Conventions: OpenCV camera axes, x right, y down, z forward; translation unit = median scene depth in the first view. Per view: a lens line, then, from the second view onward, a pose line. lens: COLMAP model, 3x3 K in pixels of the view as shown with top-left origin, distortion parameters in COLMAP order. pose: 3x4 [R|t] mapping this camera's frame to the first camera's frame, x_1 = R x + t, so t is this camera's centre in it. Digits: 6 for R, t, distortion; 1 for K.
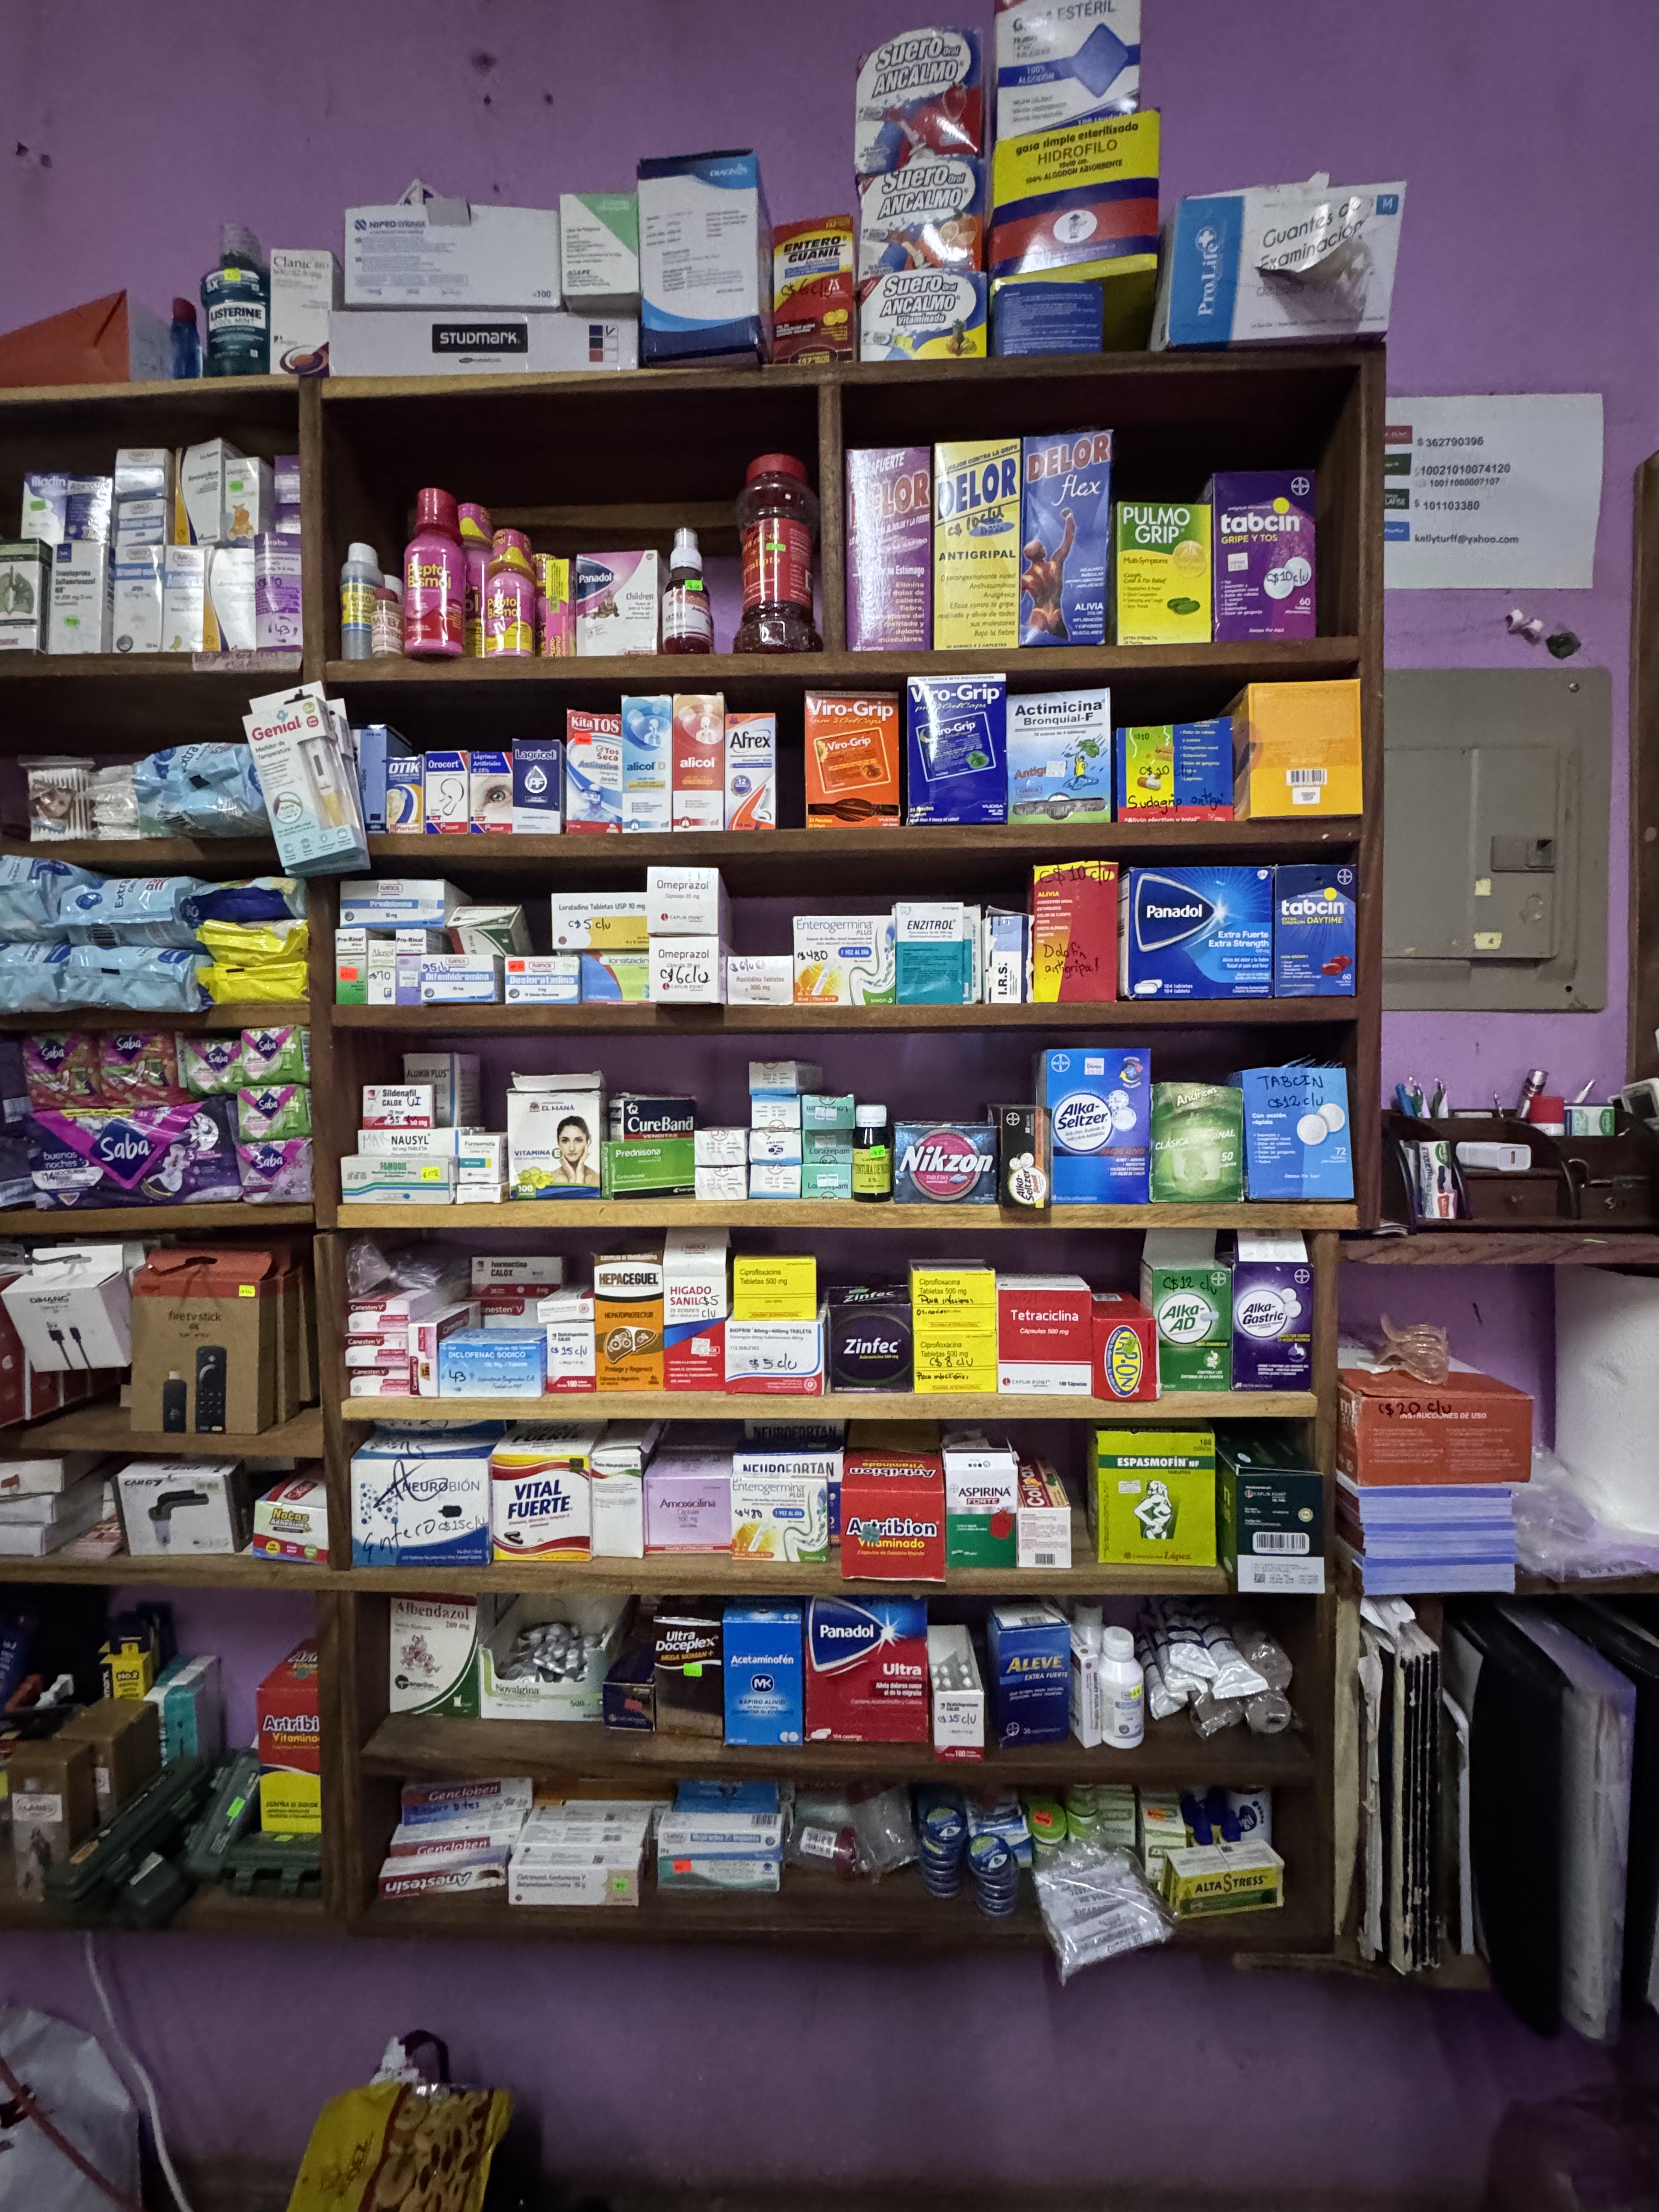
lens RADIAL K [[883.2, 0, 831.6], [0, 883.2, 1099.2], [0, 0, 1]] dist [-0.001642, -0.000007]
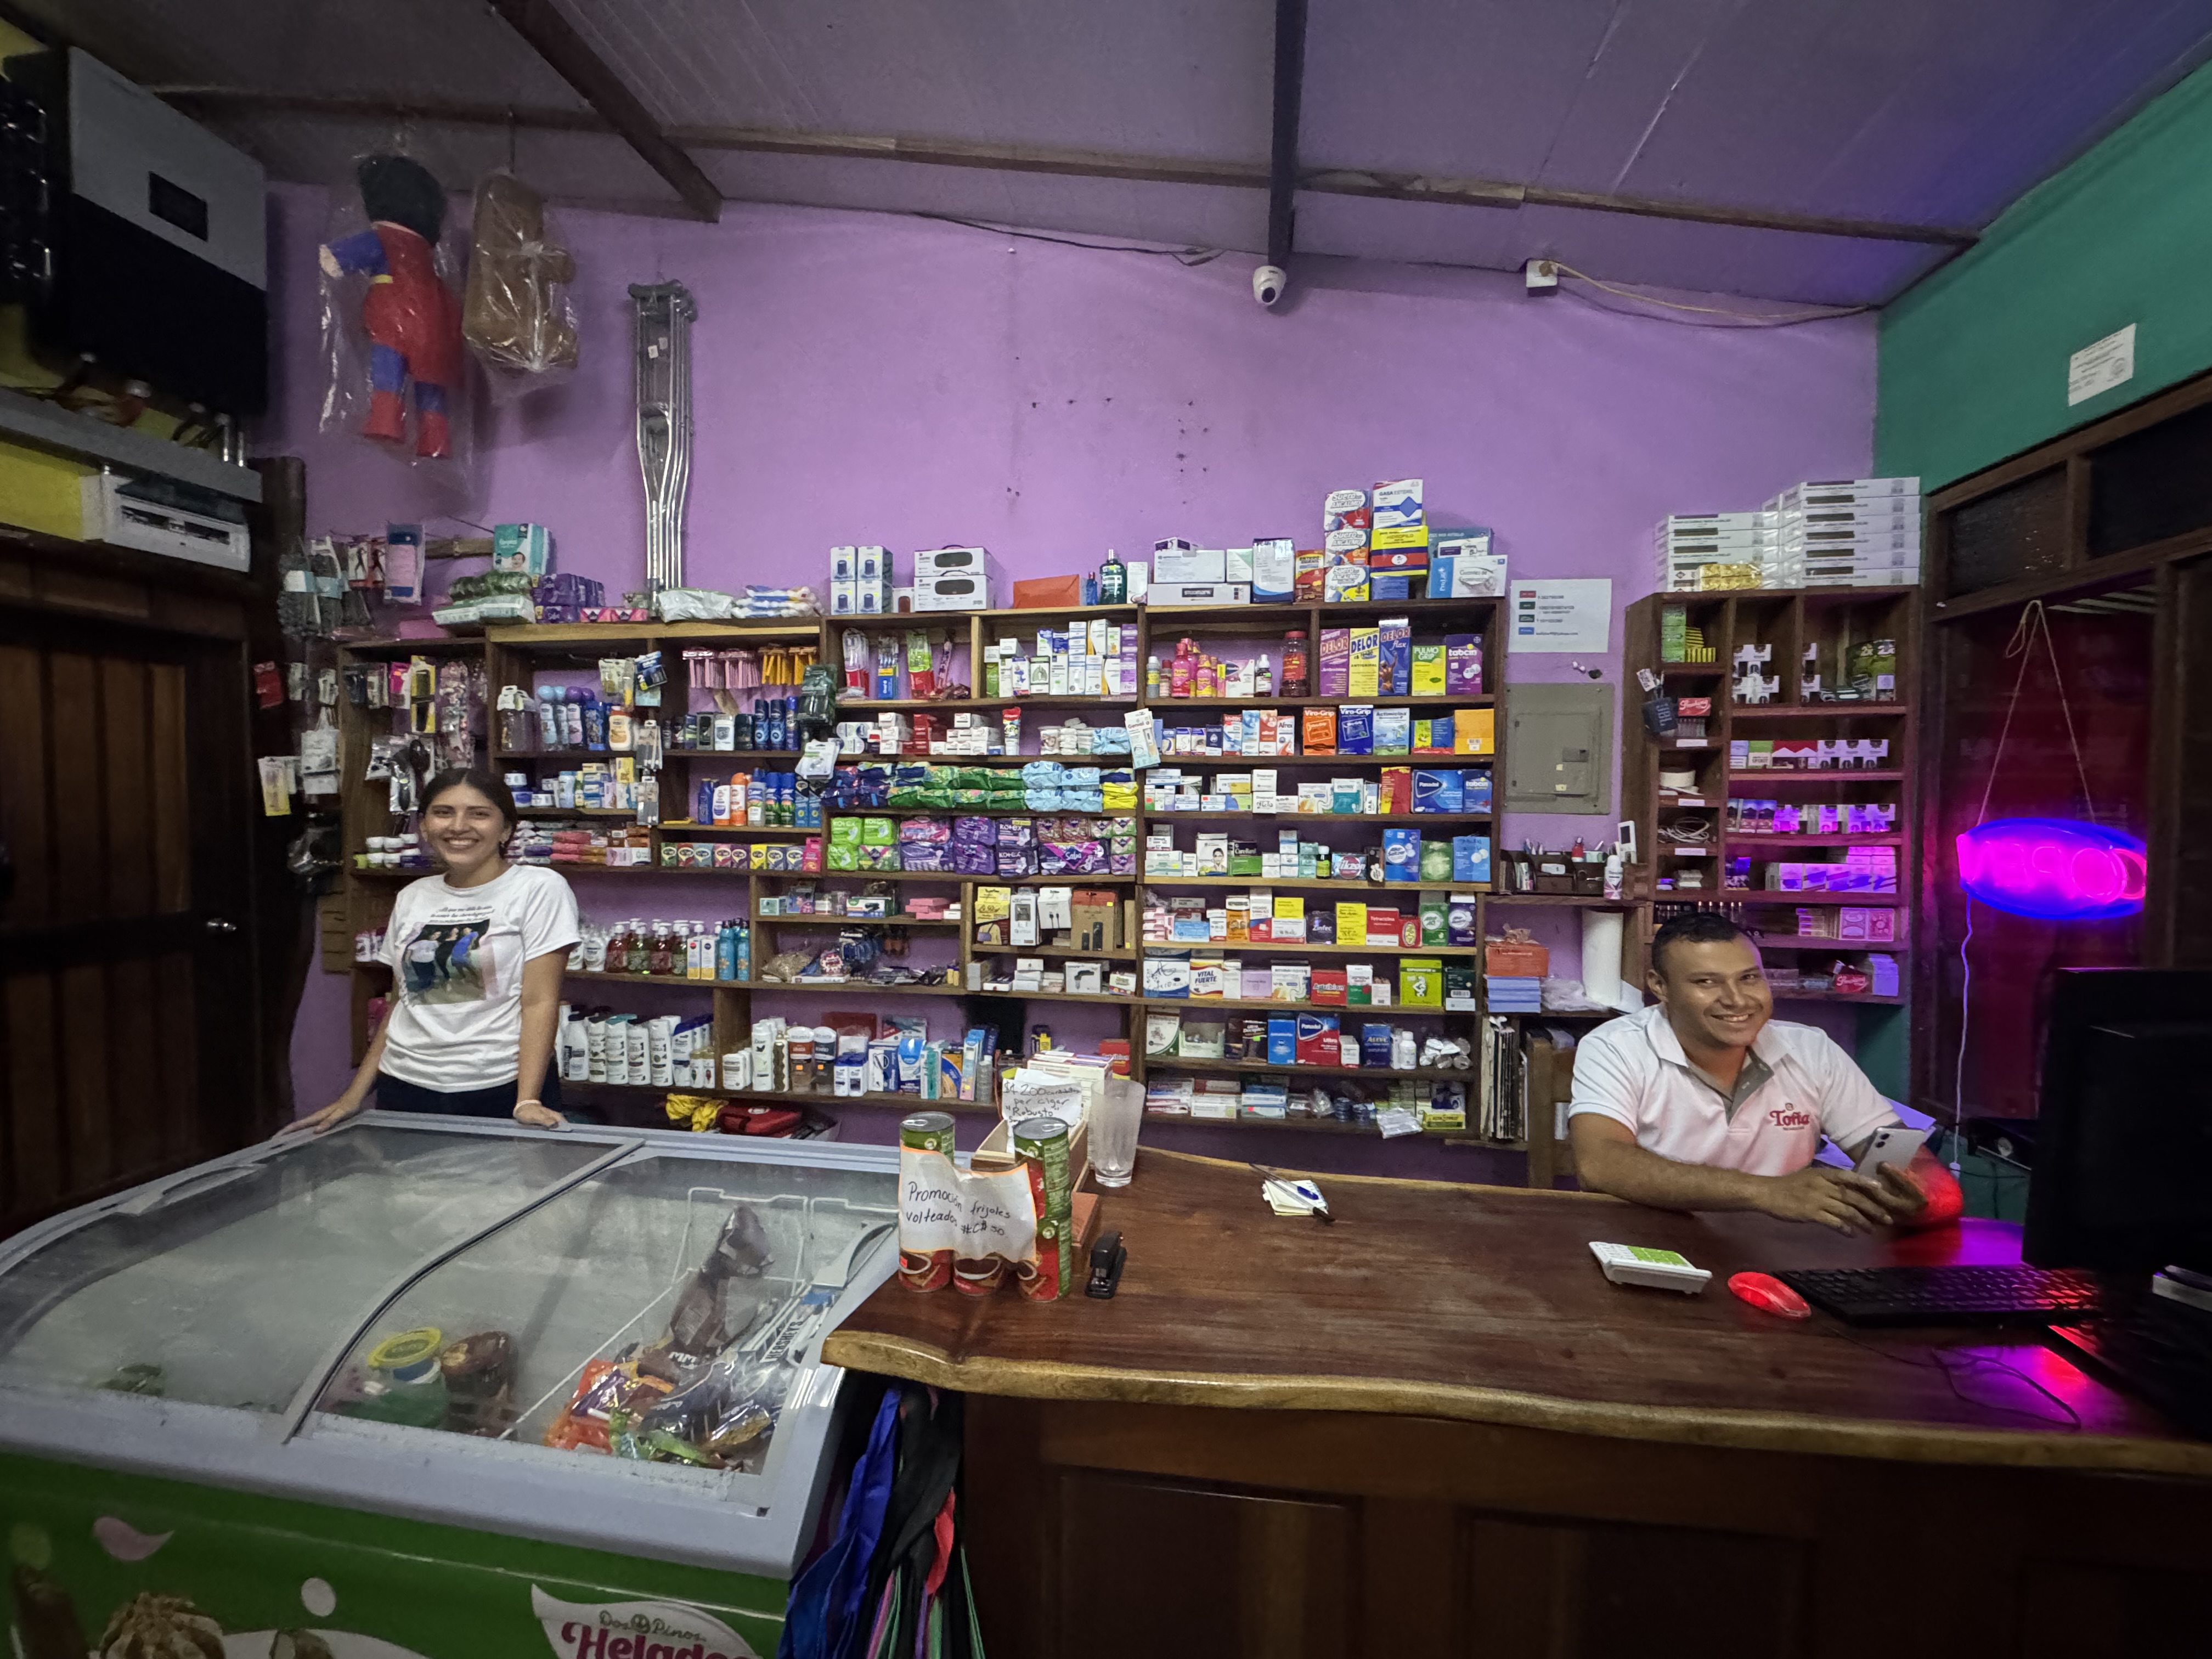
lens RADIAL K [[883.2, 0, 1106.7], [0, 883.2, 827.1], [0, 0, 1]] dist [-0.001642, -0.000007]
pose [[0.992253, 0.016616, -0.123121, -0.316258], [-0.014487, 0.999730, 0.018170, -0.102353], [0.123389, -0.016246, 0.992225, -2.040582]]
